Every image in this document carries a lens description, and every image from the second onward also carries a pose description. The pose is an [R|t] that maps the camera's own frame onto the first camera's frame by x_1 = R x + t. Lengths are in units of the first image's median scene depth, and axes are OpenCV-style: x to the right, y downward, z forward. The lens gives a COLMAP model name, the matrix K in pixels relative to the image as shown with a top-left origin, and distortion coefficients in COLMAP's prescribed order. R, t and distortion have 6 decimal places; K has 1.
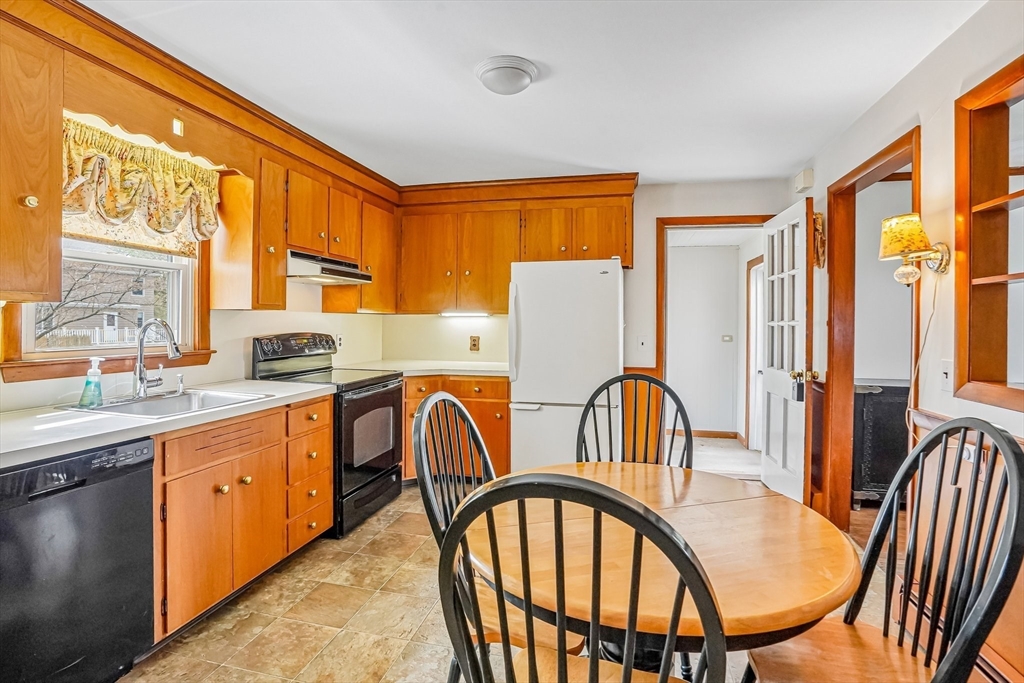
lens RADIAL K [[458.9, 0, 512.0], [0, 458.9, 341.5], [0, 0, 1]] dist [-0.063194, 0.018948]
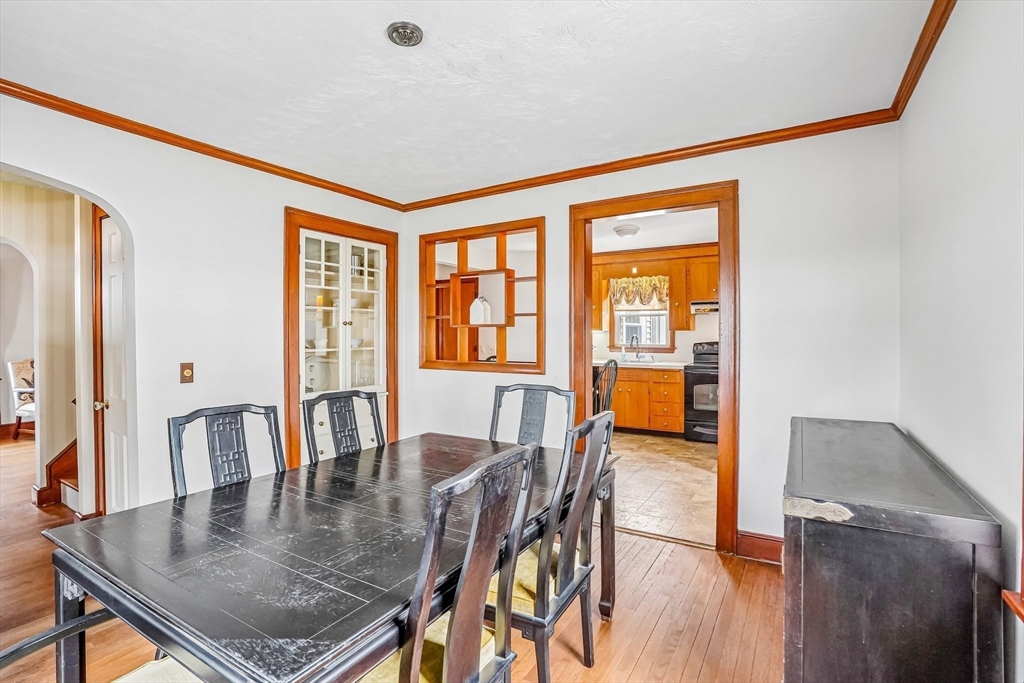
lens RADIAL K [[458.9, 0, 512.0], [0, 458.9, 341.5], [0, 0, 1]] dist [-0.063194, 0.018948]
pose [[-0.301953, 0.020342, -0.953106, 2.450976], [-0.028206, 0.999144, 0.030260, -0.079175], [0.952906, 0.036020, -0.301121, 1.172561]]
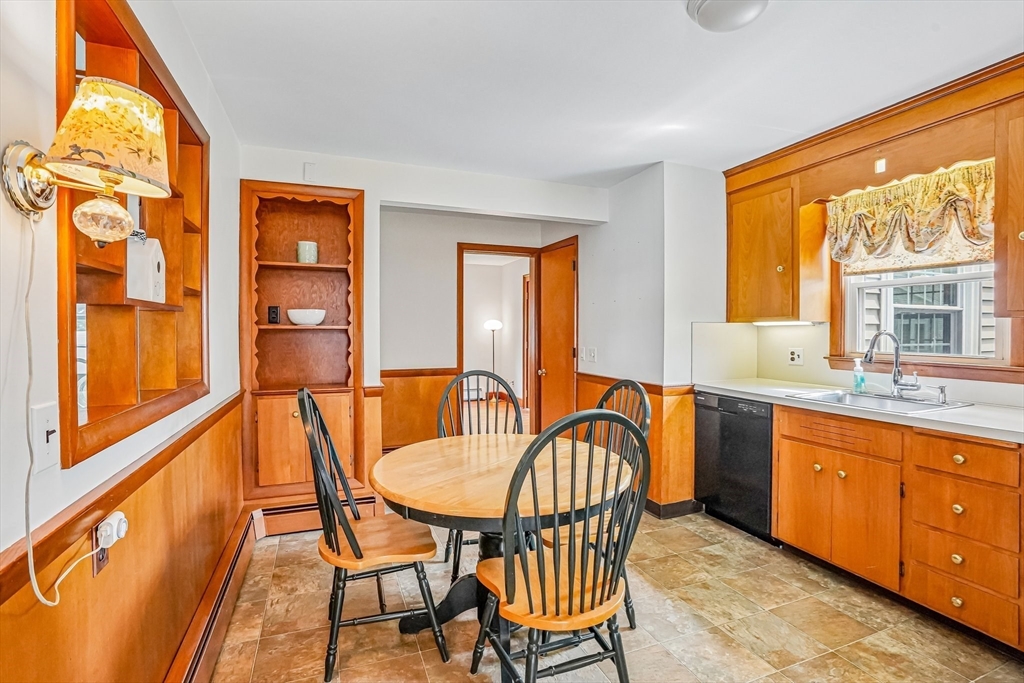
lens RADIAL K [[458.9, 0, 512.0], [0, 458.9, 341.5], [0, 0, 1]] dist [-0.063194, 0.018948]
pose [[-0.805341, 0.020582, -0.592455, 0.732538], [-0.012520, 0.998584, 0.051709, -0.071957], [0.592680, 0.049061, -0.803942, 1.399604]]
